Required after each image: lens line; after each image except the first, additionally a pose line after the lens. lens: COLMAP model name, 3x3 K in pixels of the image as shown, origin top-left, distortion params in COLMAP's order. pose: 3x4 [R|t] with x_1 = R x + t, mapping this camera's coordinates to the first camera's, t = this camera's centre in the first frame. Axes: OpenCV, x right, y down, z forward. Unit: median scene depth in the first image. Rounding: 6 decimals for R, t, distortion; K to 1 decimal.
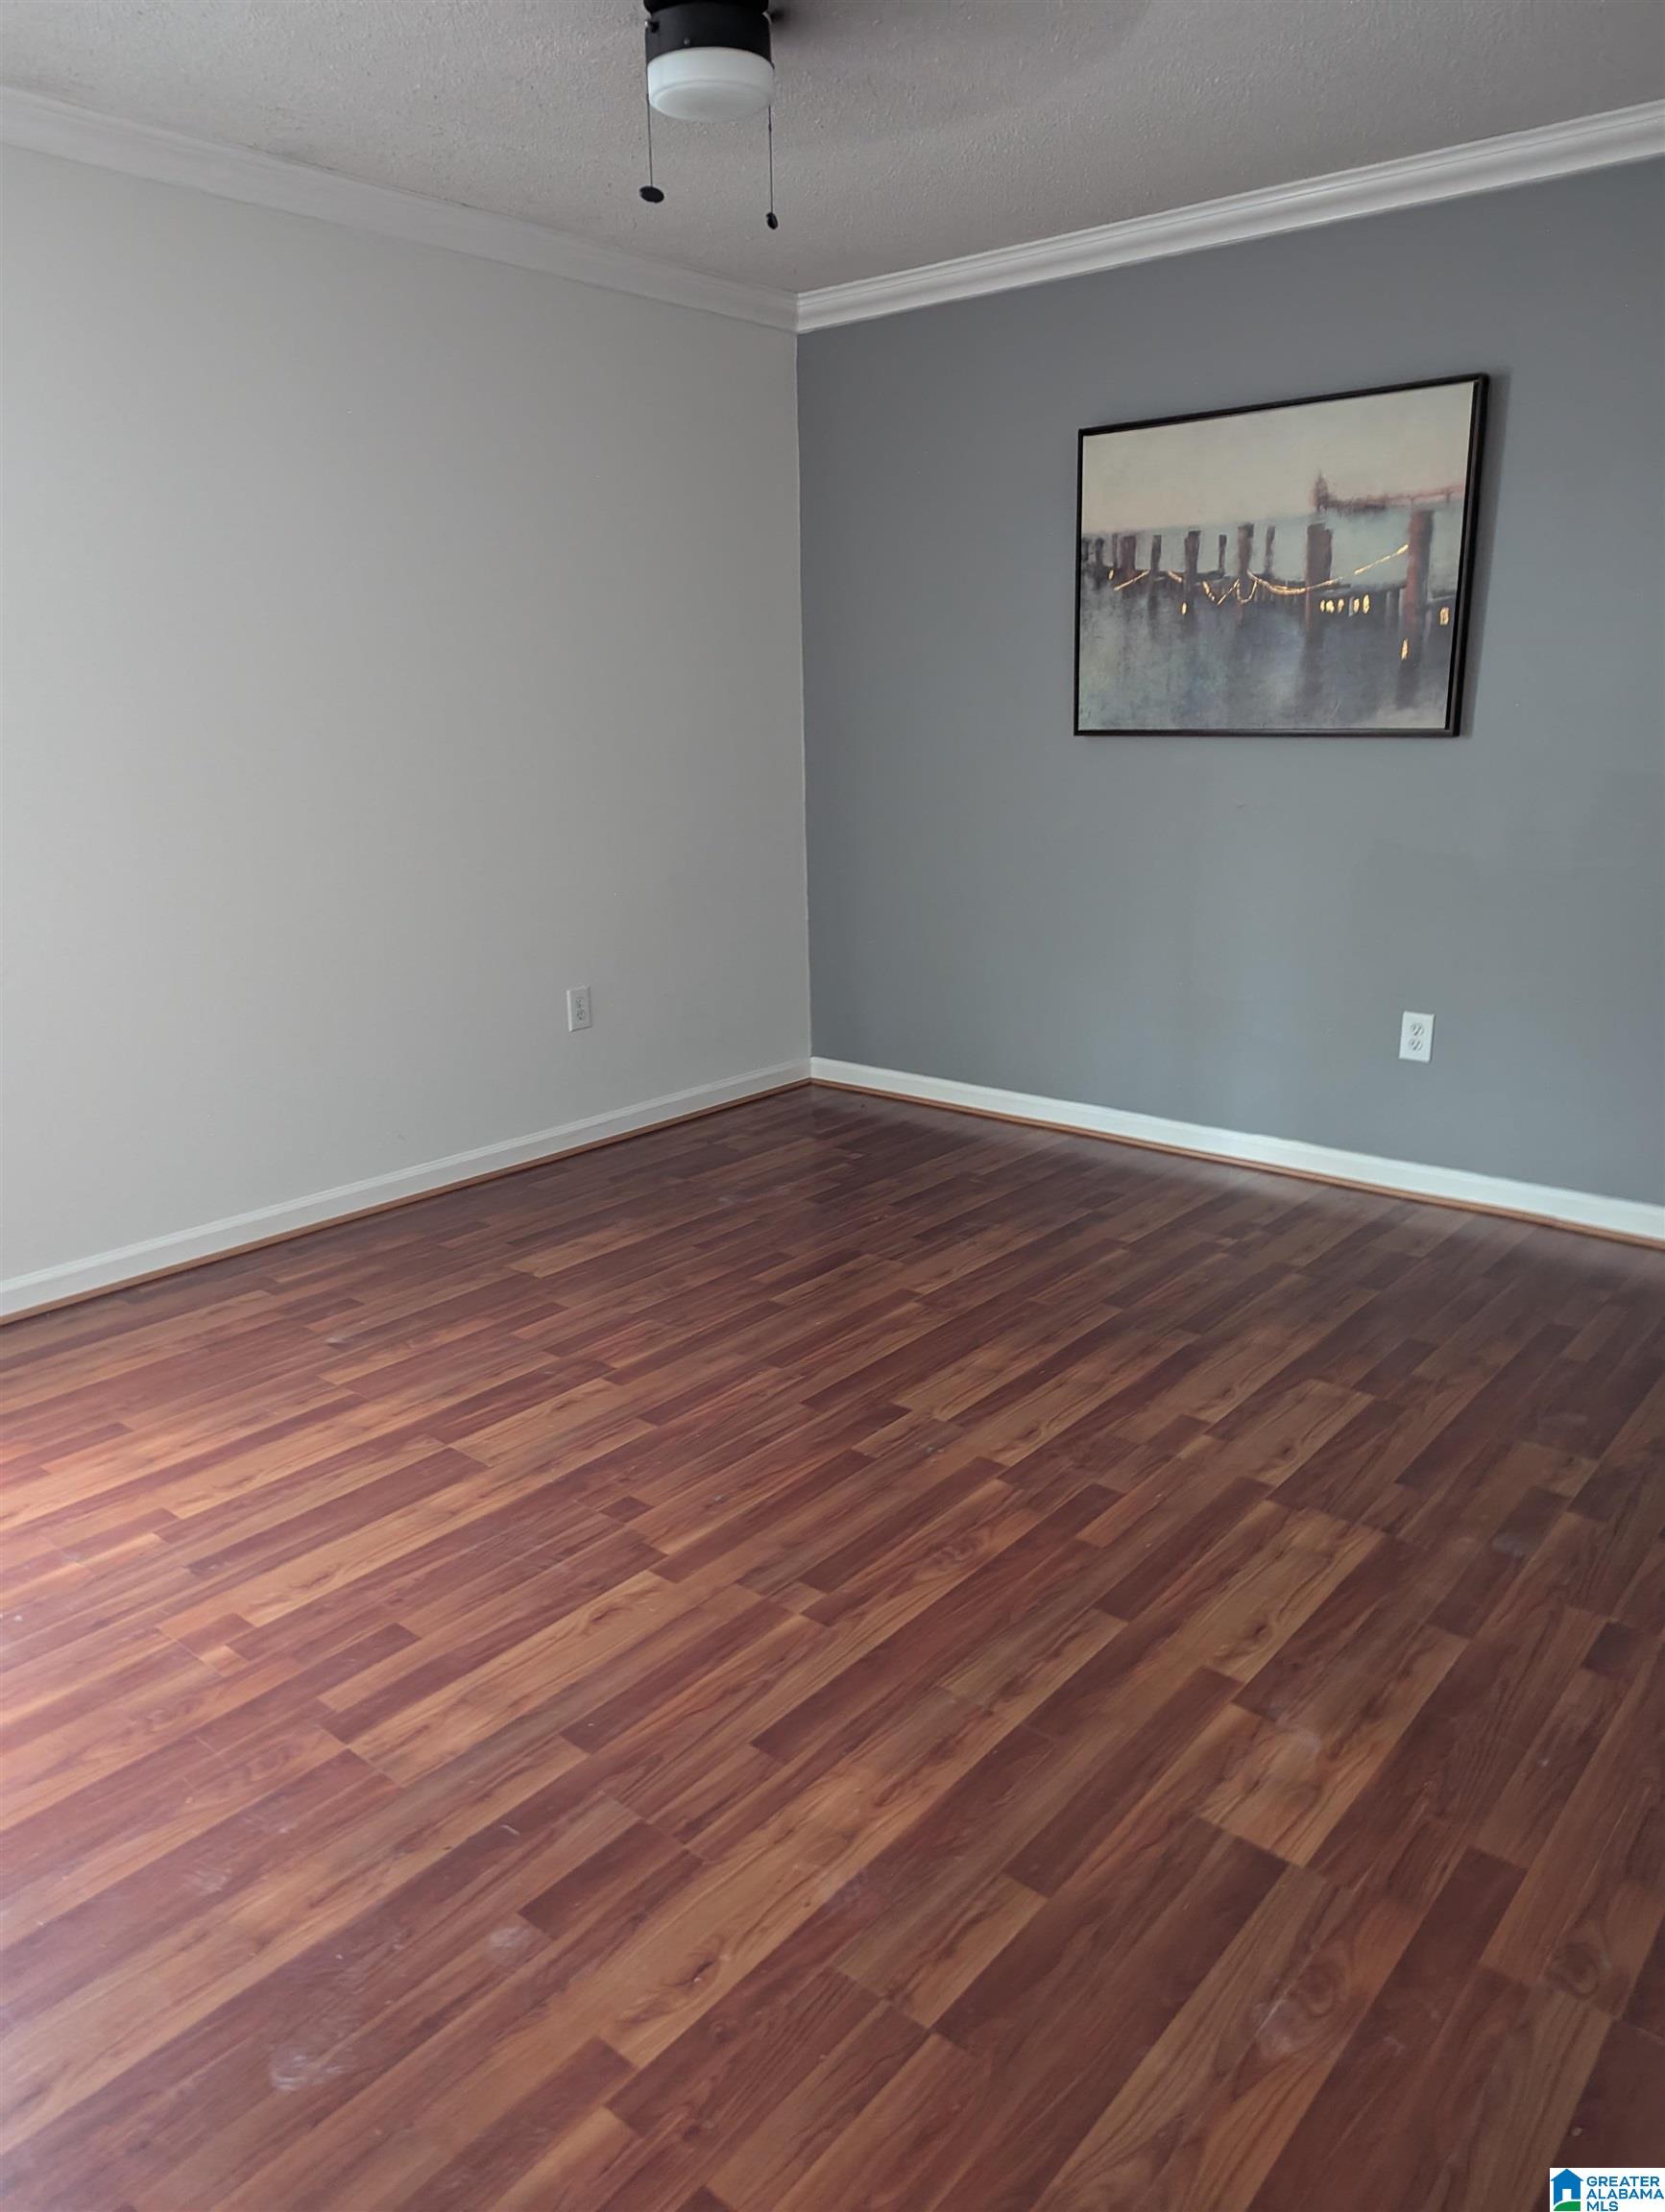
lens RADIAL K [[1565.7, 0, 833.6], [0, 1565.7, 1096.5], [0, 0, 1]] dist [0.046069, -0.001204]
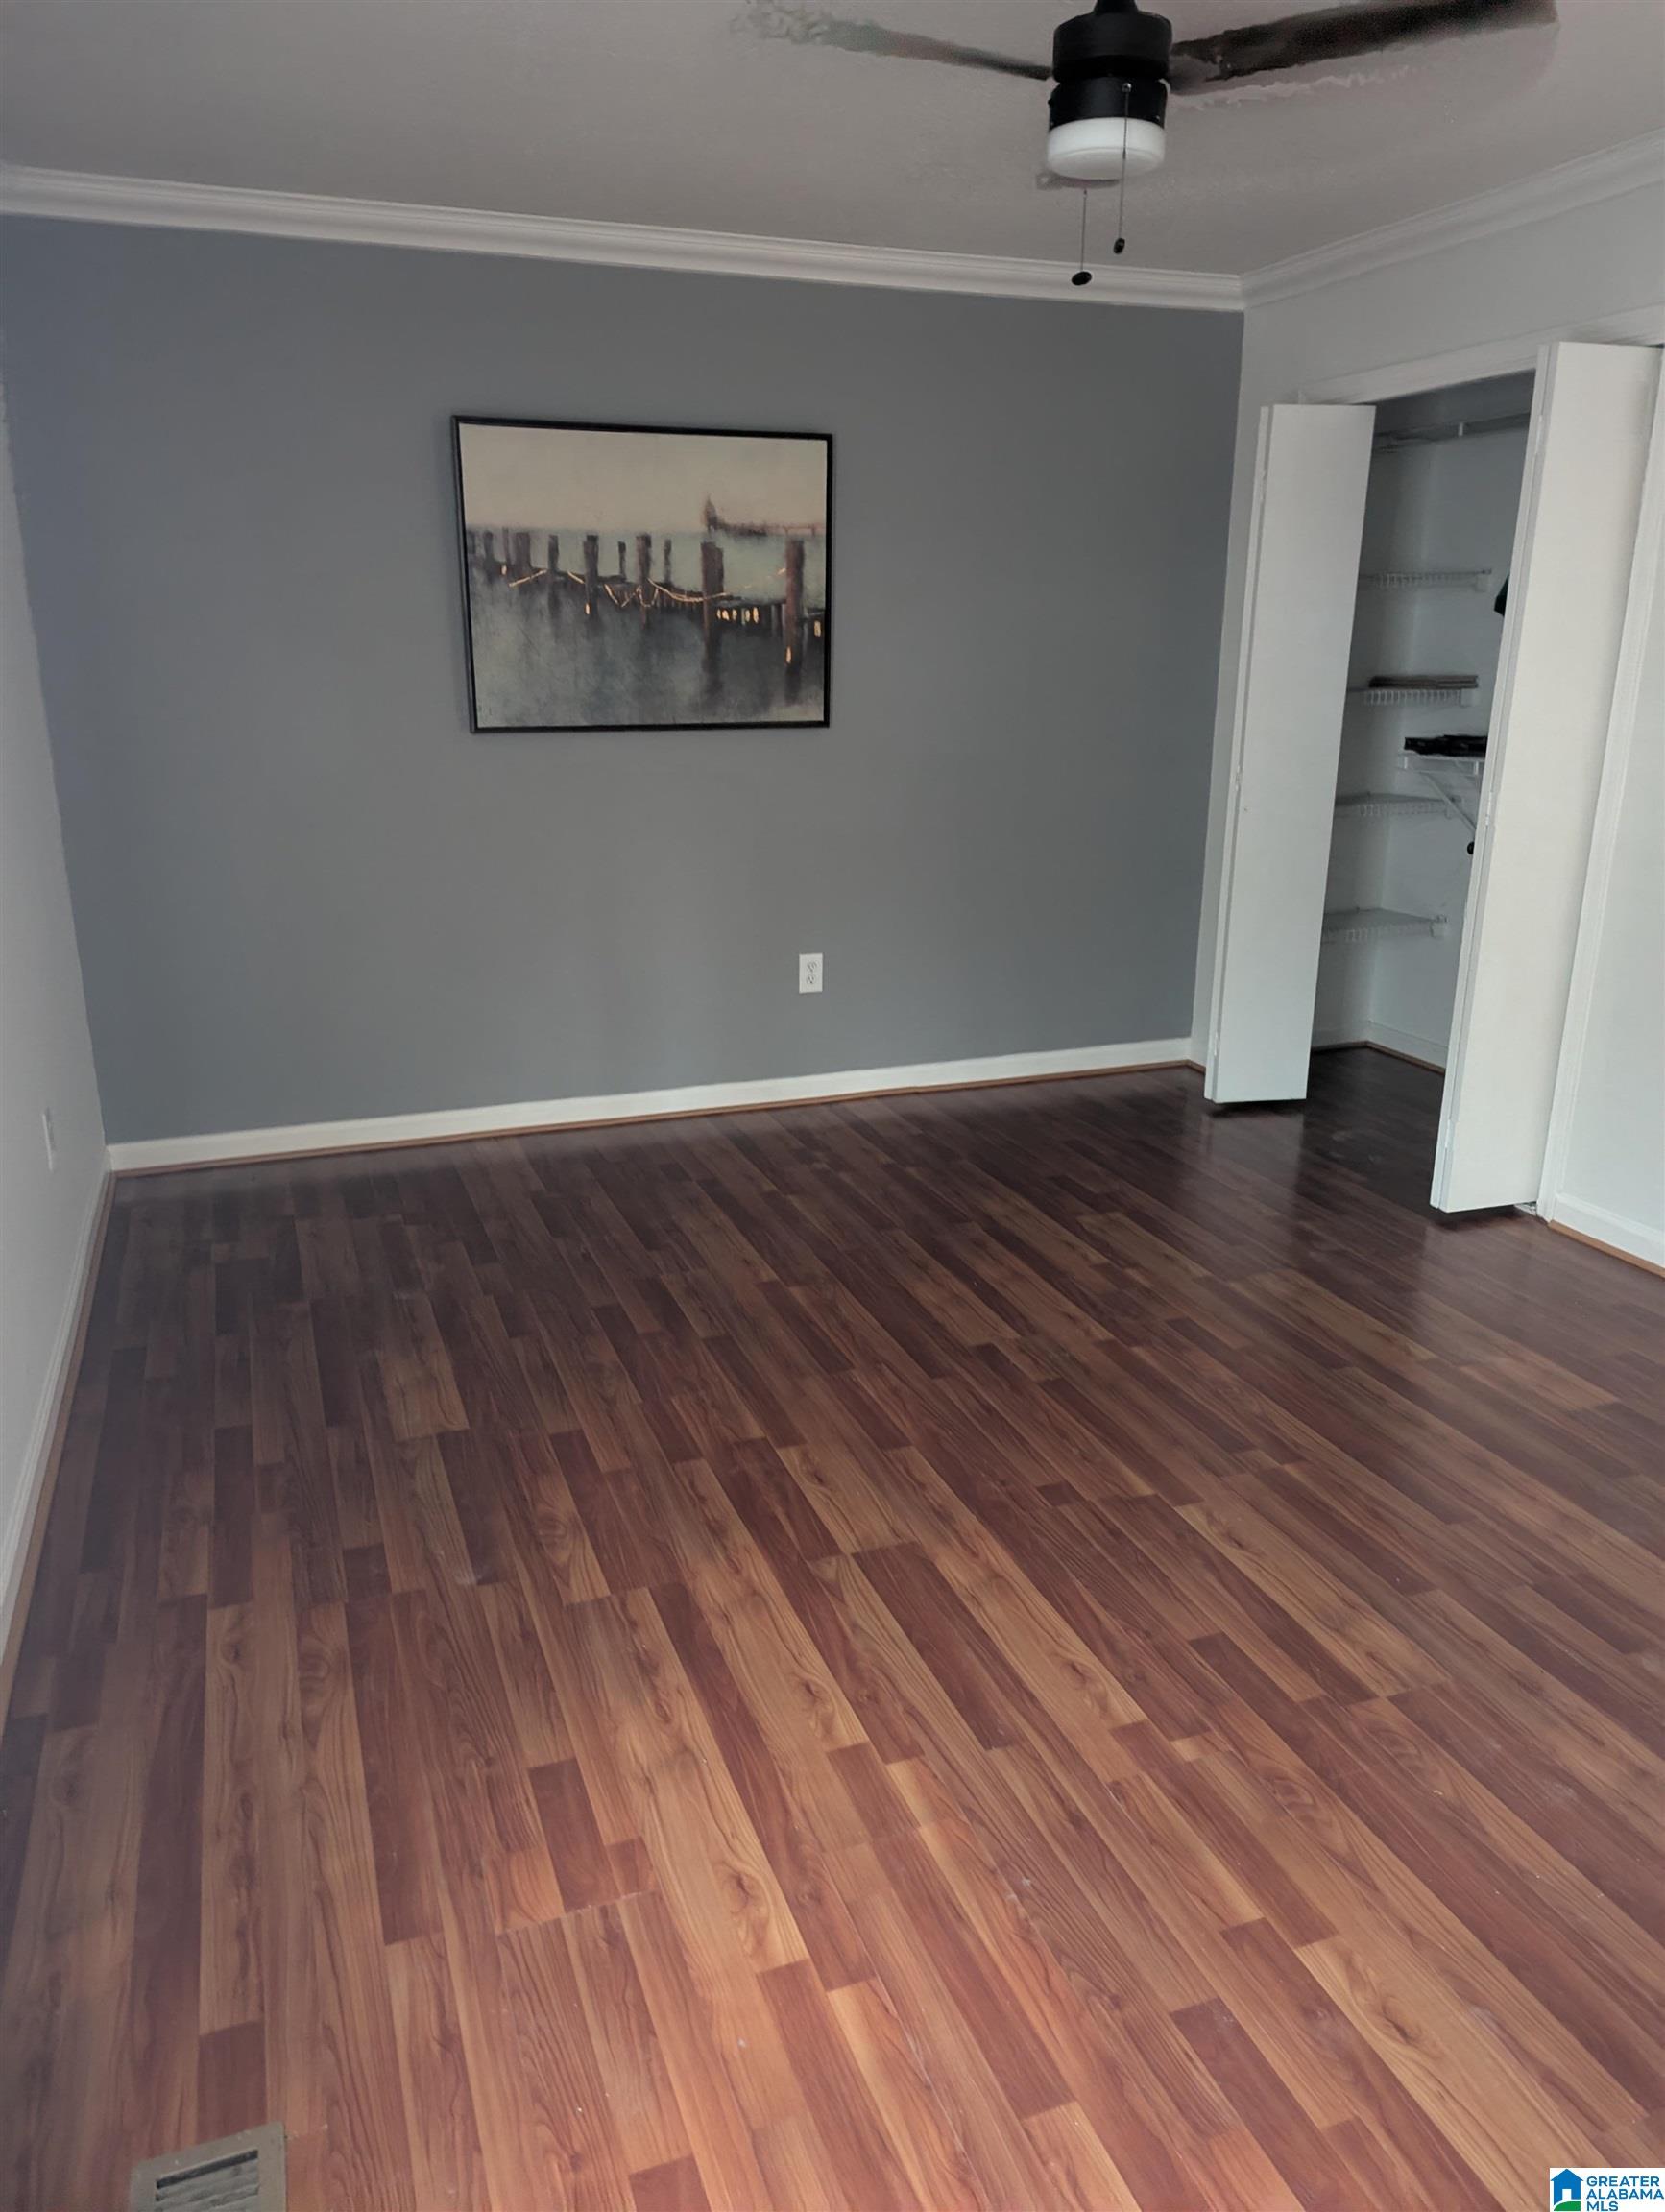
lens RADIAL K [[1554.5, 0, 830.6], [0, 1554.5, 1111.6], [0, 0, 1]] dist [0.044018, -0.002837]
pose [[0.492667, -0.239432, 0.836631, -0.705174], [0.213502, 0.965277, 0.150523, -0.119565], [-0.843621, 0.104465, 0.526679, 0.384979]]
